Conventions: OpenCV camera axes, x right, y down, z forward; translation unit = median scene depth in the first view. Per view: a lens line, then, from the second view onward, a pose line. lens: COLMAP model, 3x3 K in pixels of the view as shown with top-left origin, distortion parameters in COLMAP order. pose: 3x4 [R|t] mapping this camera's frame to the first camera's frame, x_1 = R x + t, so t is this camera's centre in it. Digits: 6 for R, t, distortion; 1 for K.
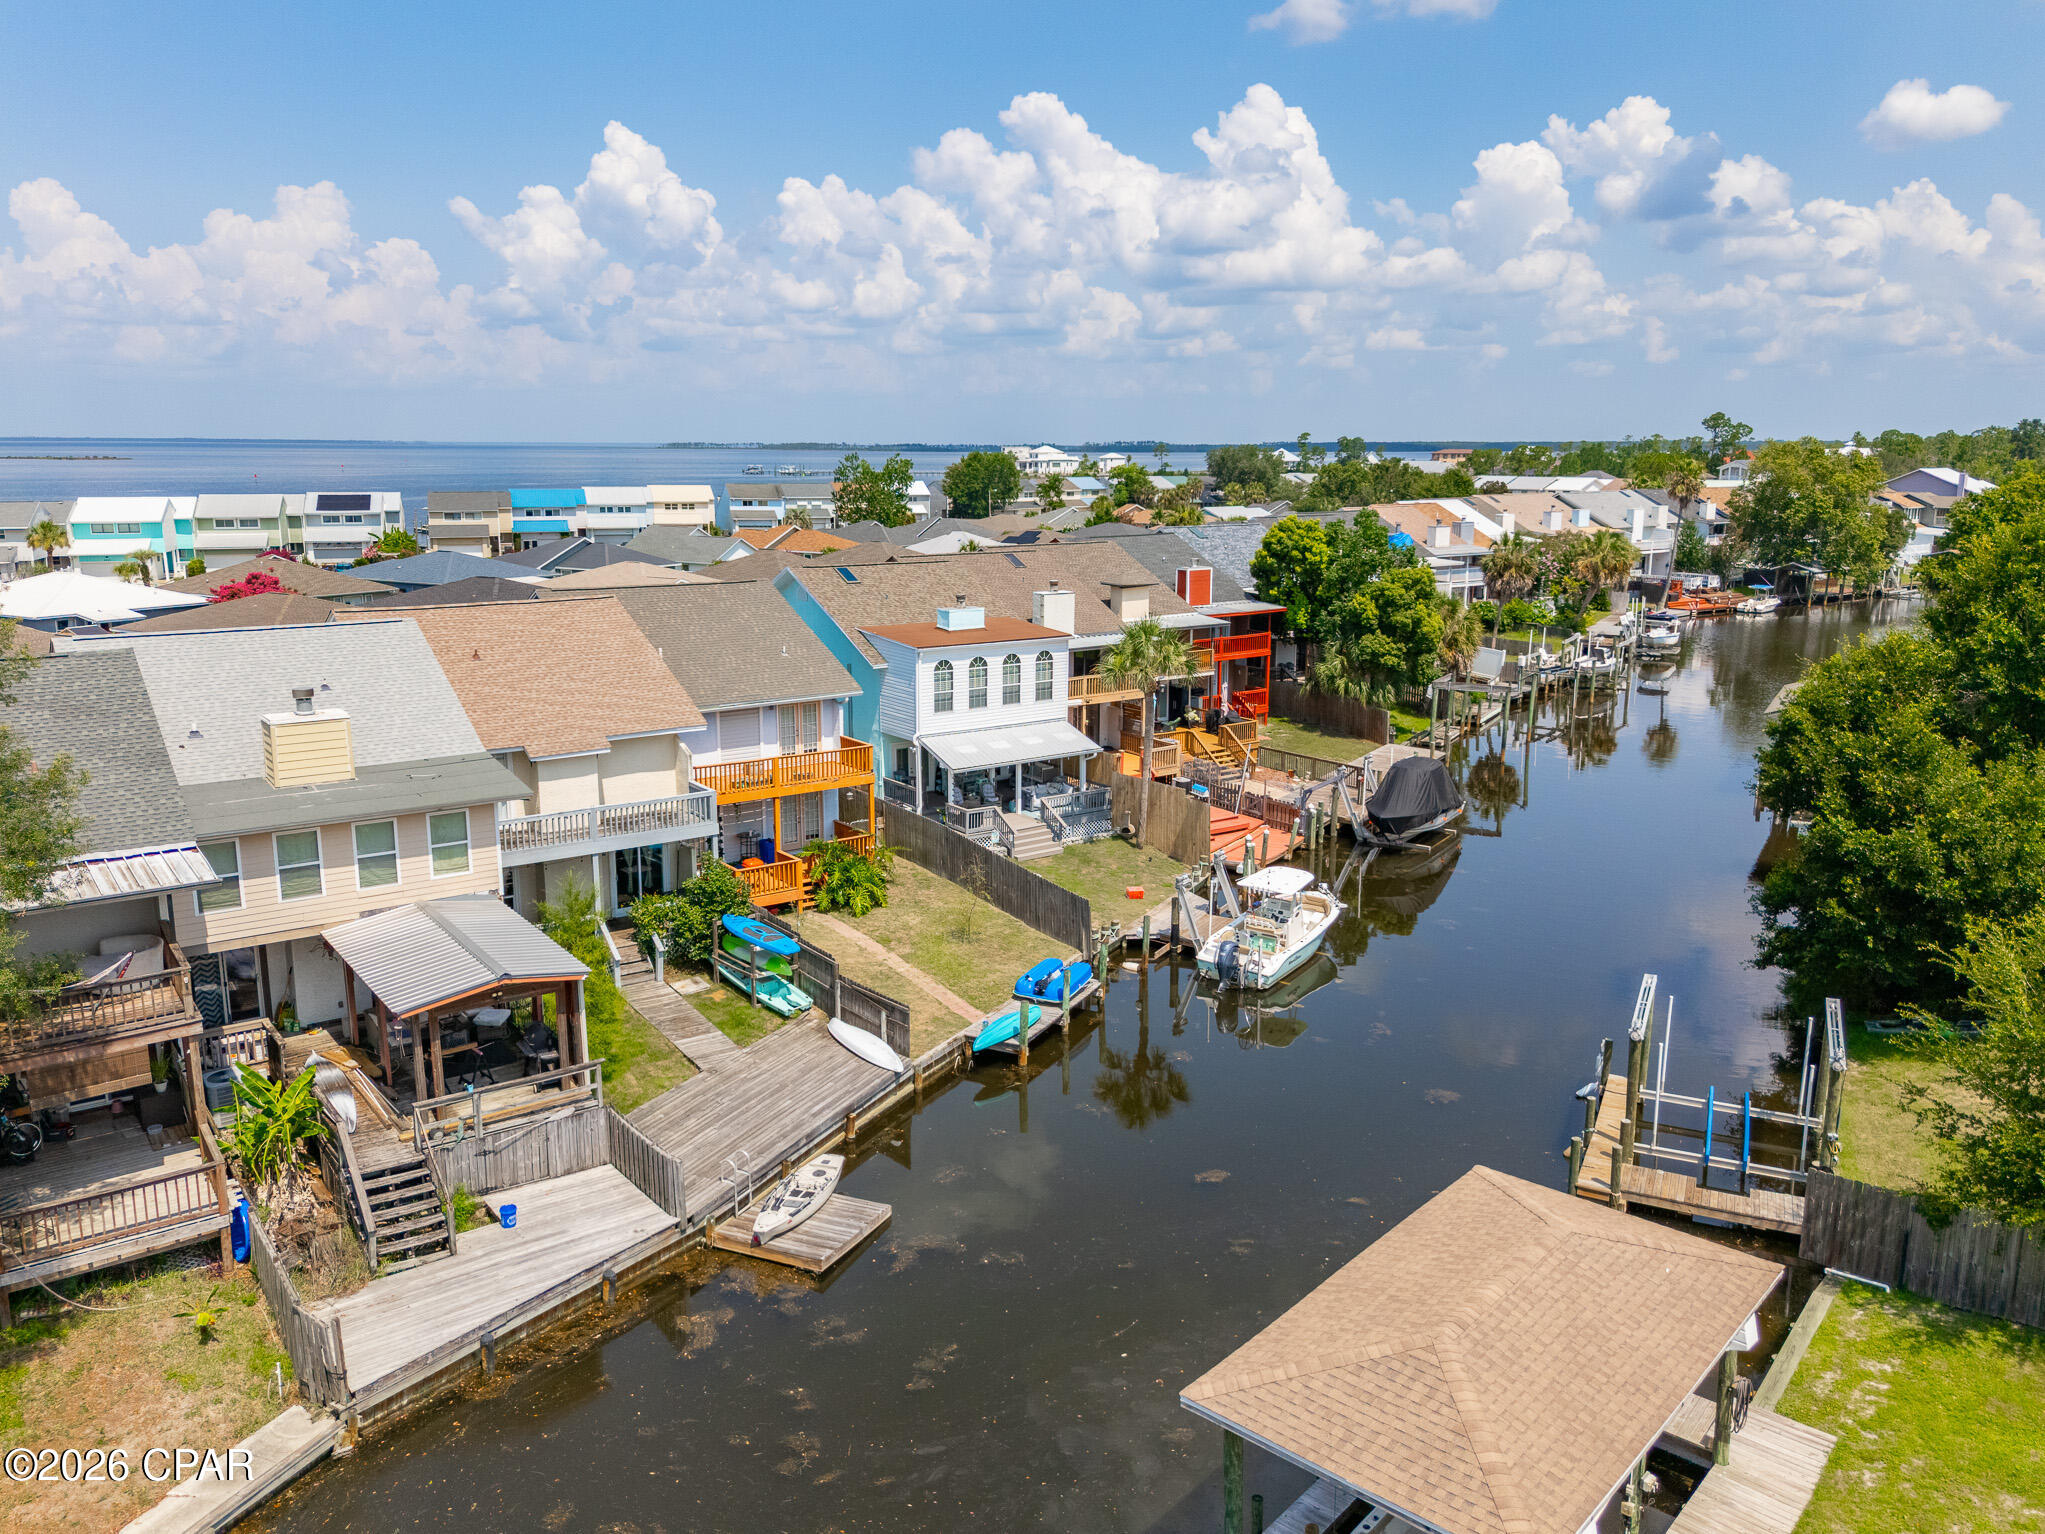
lens RADIAL K [[1532.8, 0, 1040.5], [0, 1532.8, 765.8], [0, 0, 1]] dist [0.064030, -0.064380]
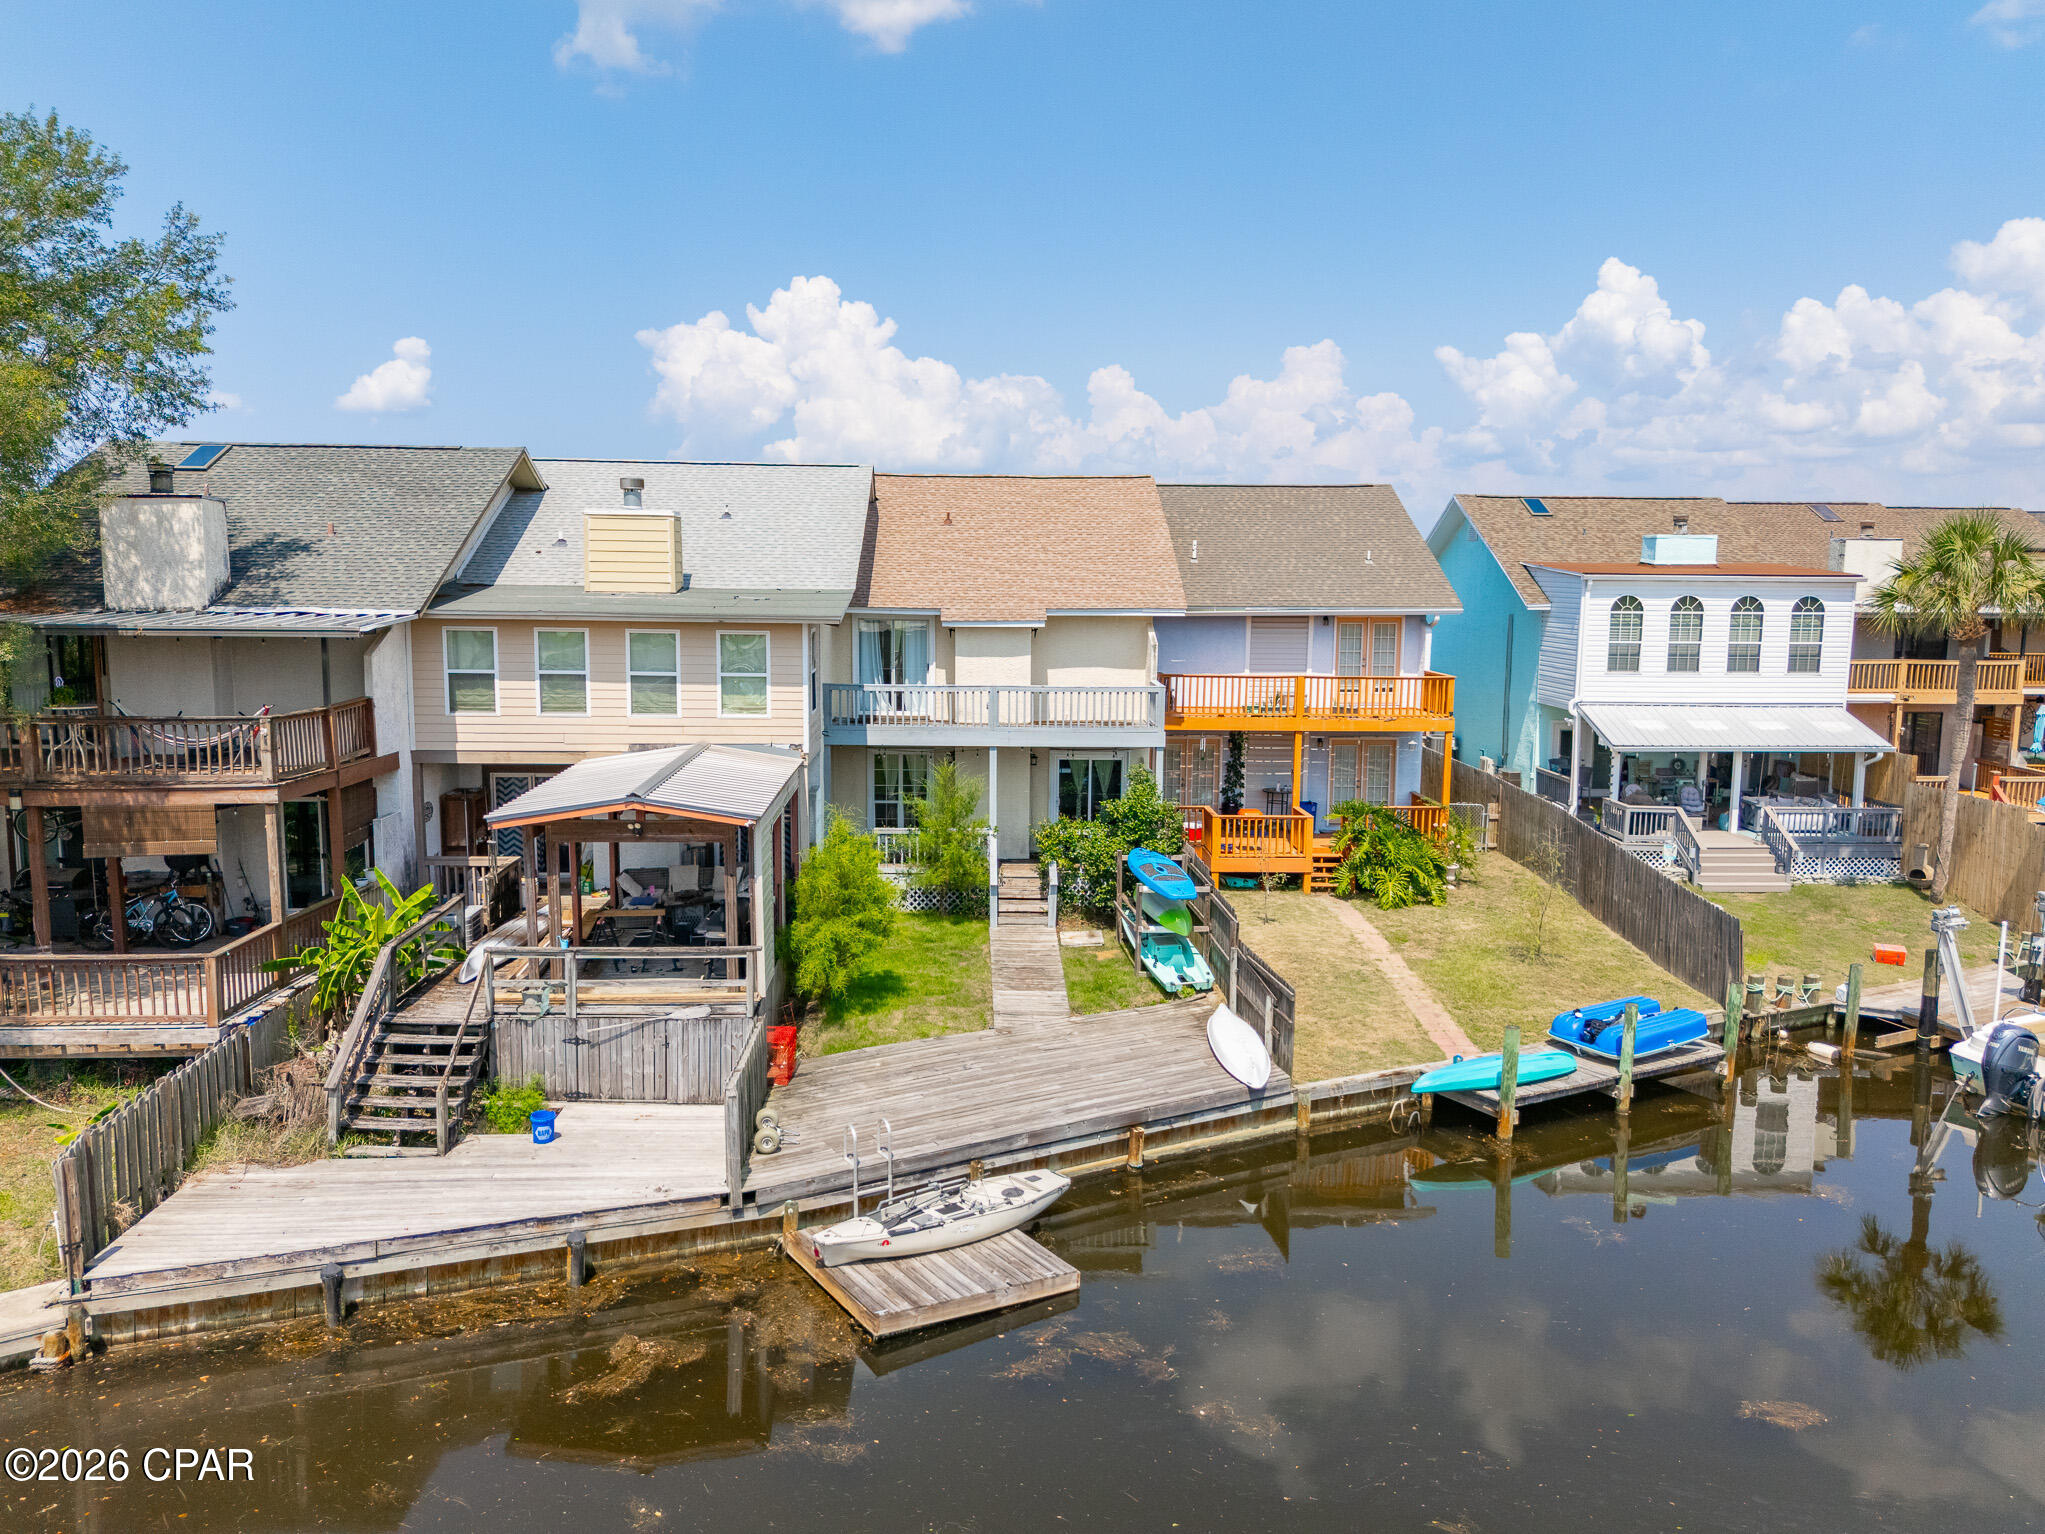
lens RADIAL K [[1532.8, 0, 1040.5], [0, 1532.8, 765.8], [0, 0, 1]] dist [0.064030, -0.064380]
pose [[0.827812, 0.072480, -0.556304, 0.140790], [-0.120992, 0.991349, -0.050881, 0.094866], [0.547803, 0.109428, 0.829420, 0.361285]]
